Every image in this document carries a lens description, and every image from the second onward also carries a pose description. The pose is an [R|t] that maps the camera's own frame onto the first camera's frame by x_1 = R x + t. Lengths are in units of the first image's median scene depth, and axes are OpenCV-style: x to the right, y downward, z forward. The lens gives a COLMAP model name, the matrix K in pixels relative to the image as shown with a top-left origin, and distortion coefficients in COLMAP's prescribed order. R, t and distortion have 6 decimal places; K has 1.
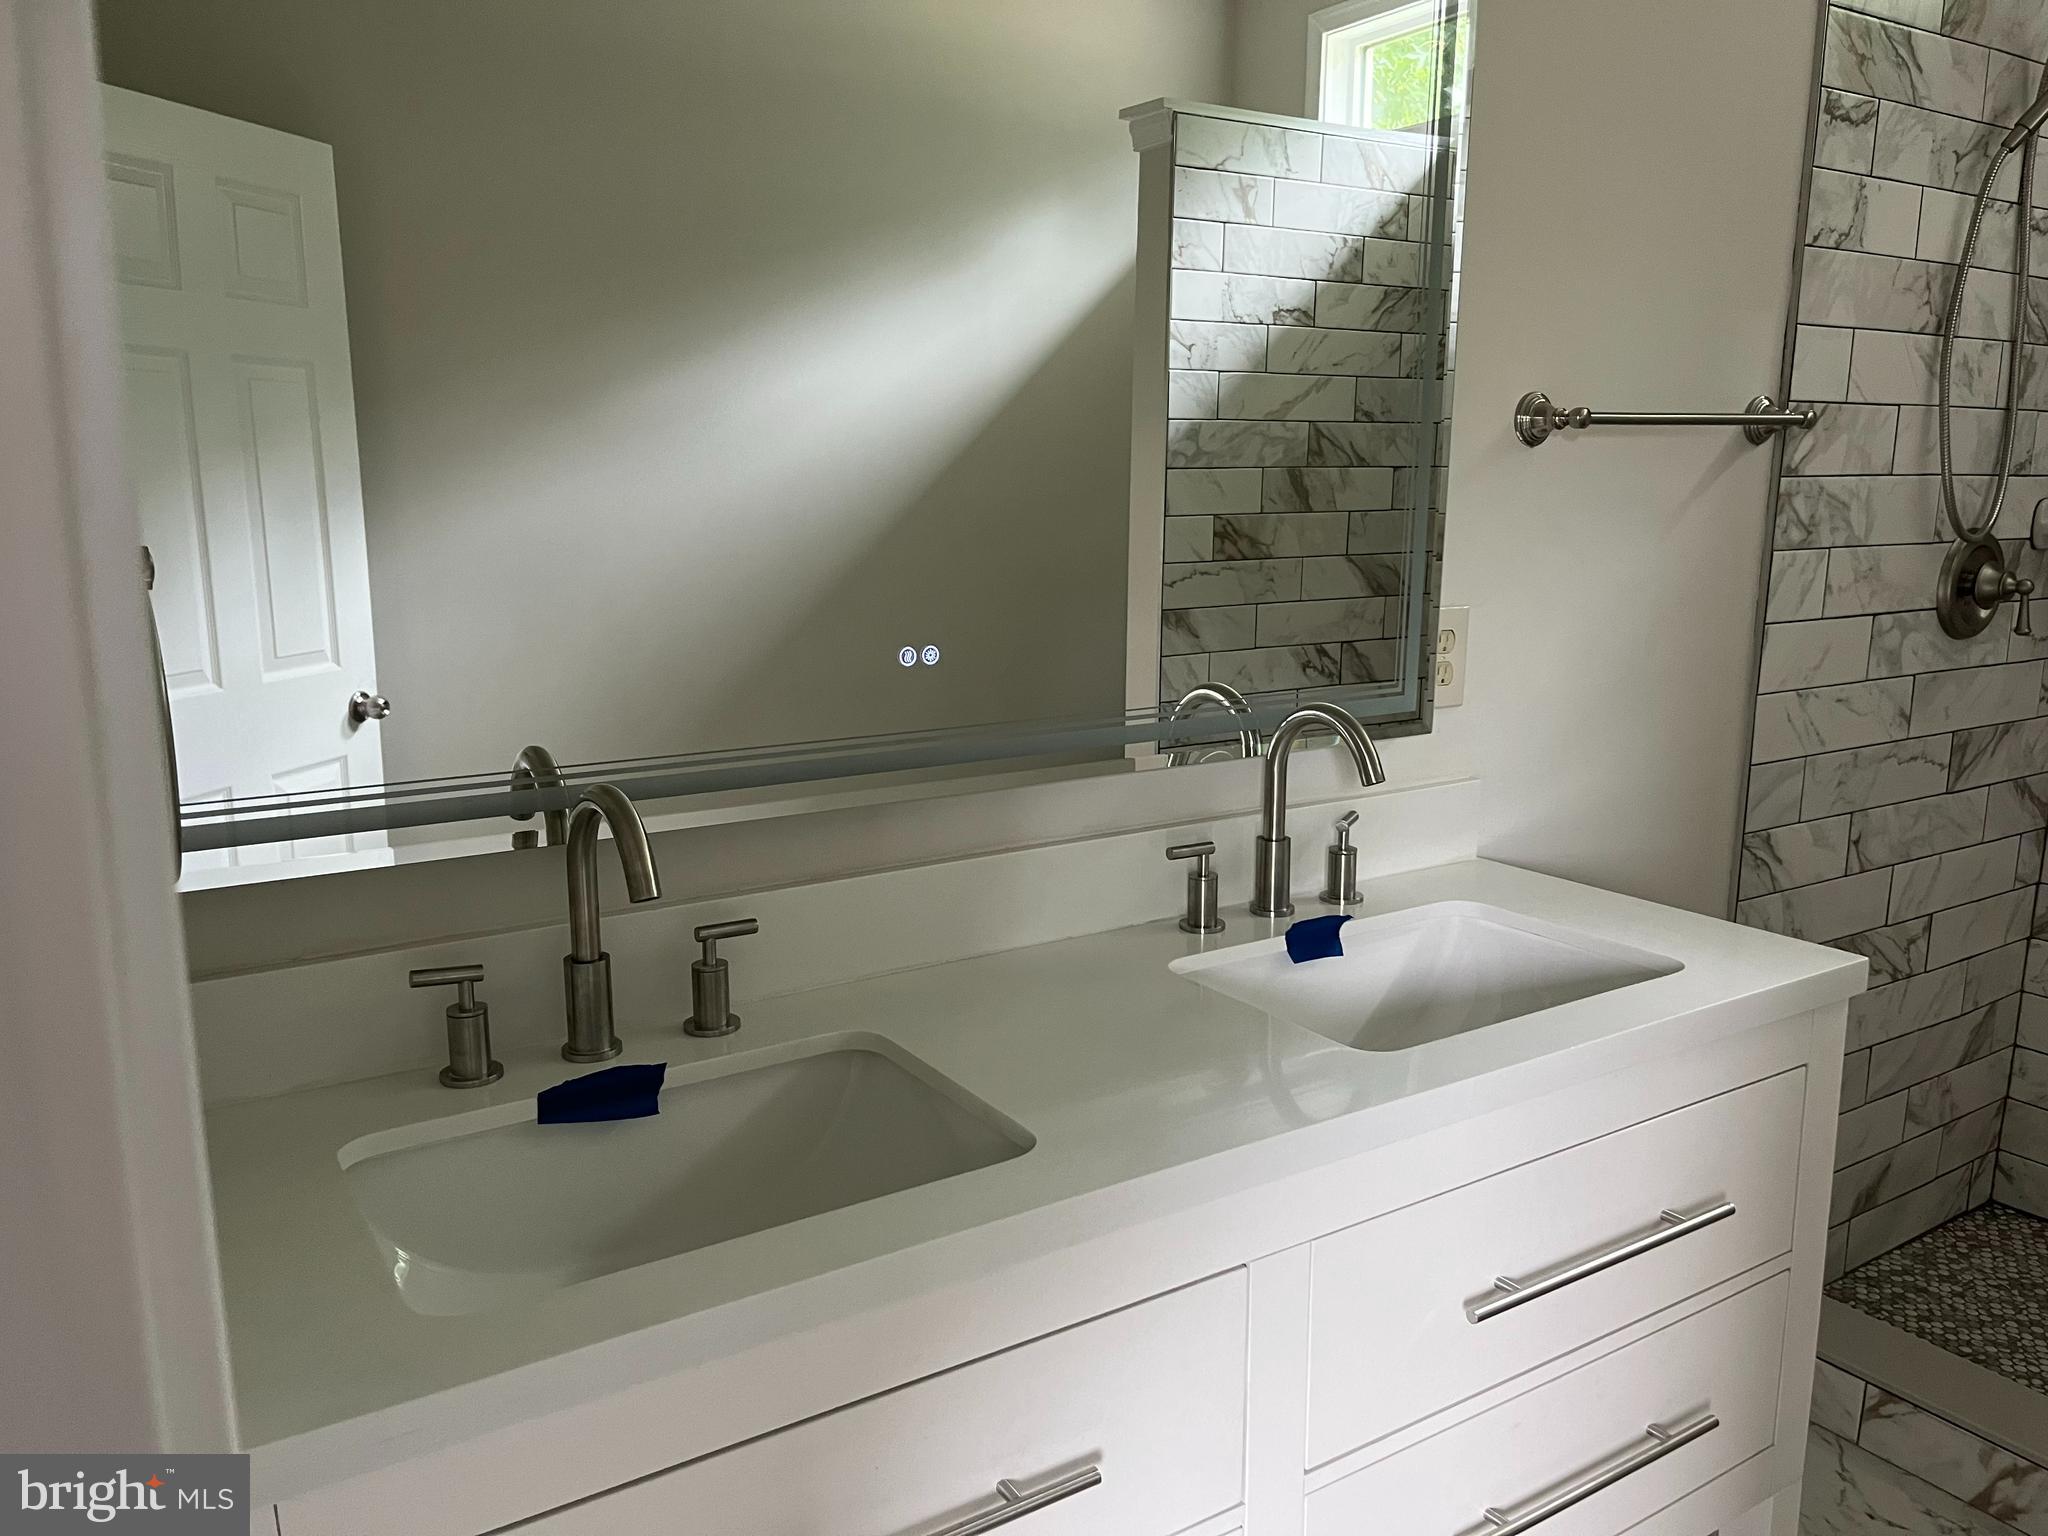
lens RADIAL K [[1541.6, 0, 1025.4], [0, 1541.6, 762.7], [0, 0, 1]] dist [0.066003, -0.110161]
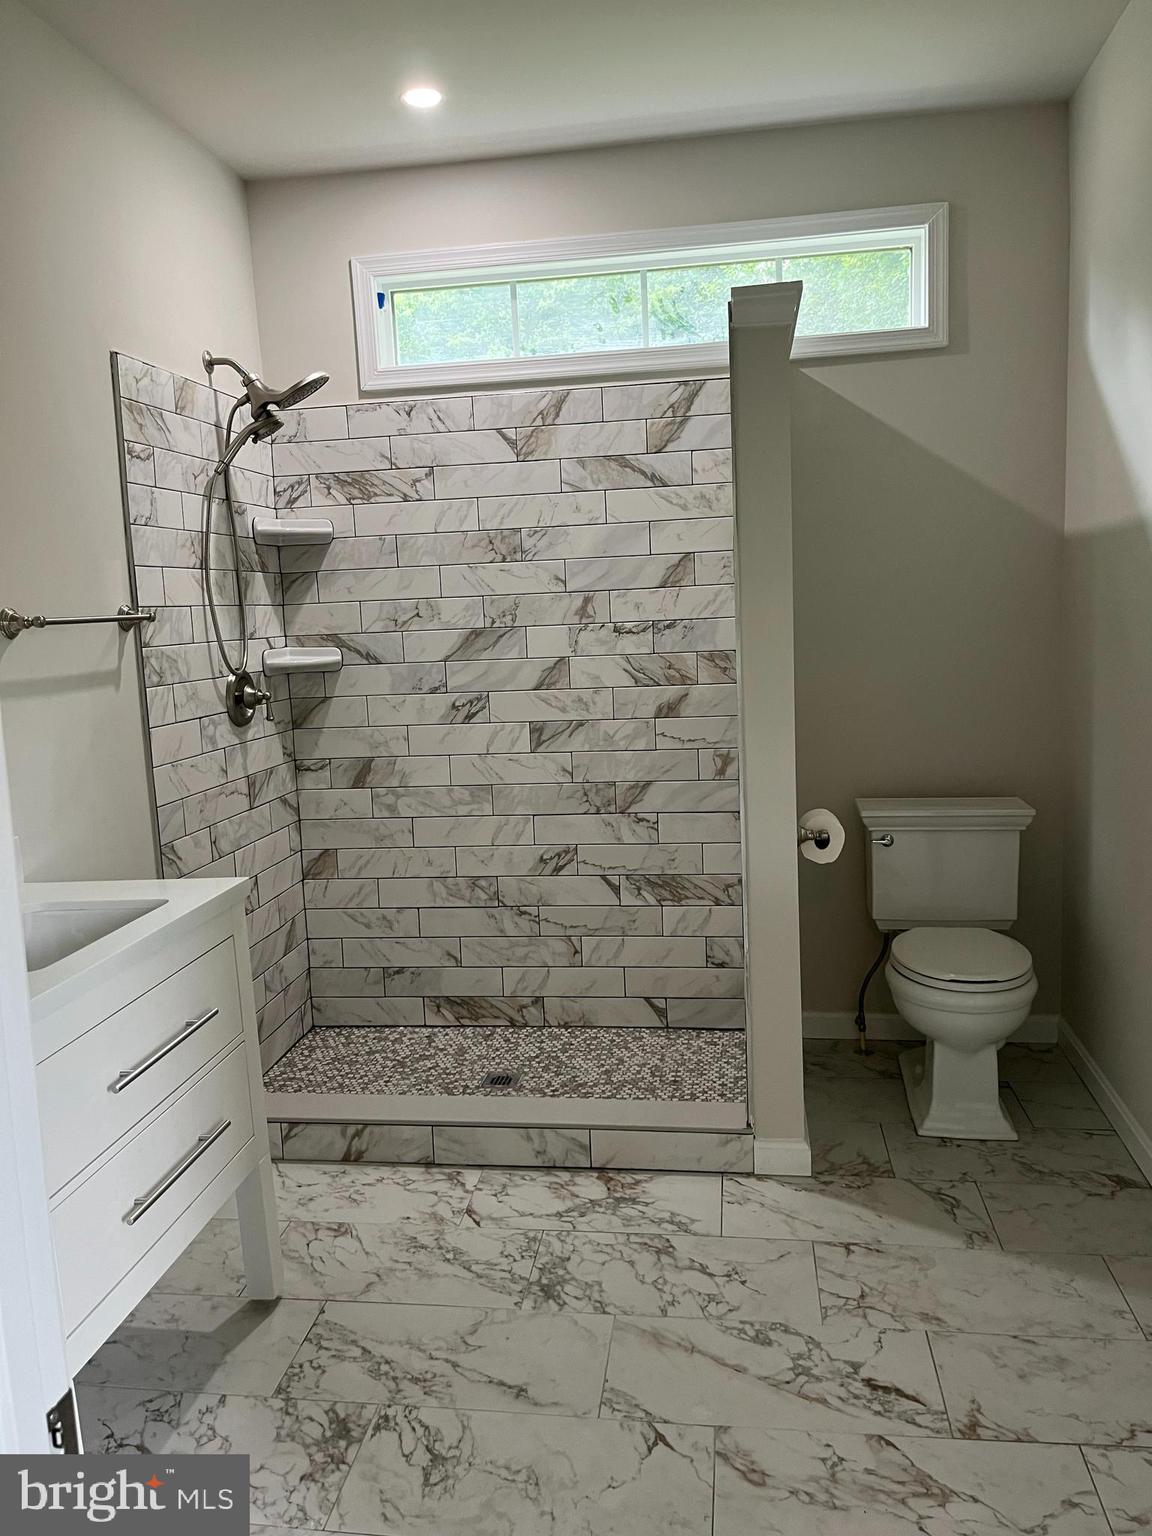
lens RADIAL K [[1156.2, 0, 581.7], [0, 1156.2, 768.5], [0, 0, 1]] dist [0.066003, -0.110161]
pose [[0.649388, -0.139051, 0.747636, -0.207749], [0.196516, 0.980431, 0.011656, 0.037845], [-0.734626, 0.139353, 0.664006, -0.249478]]
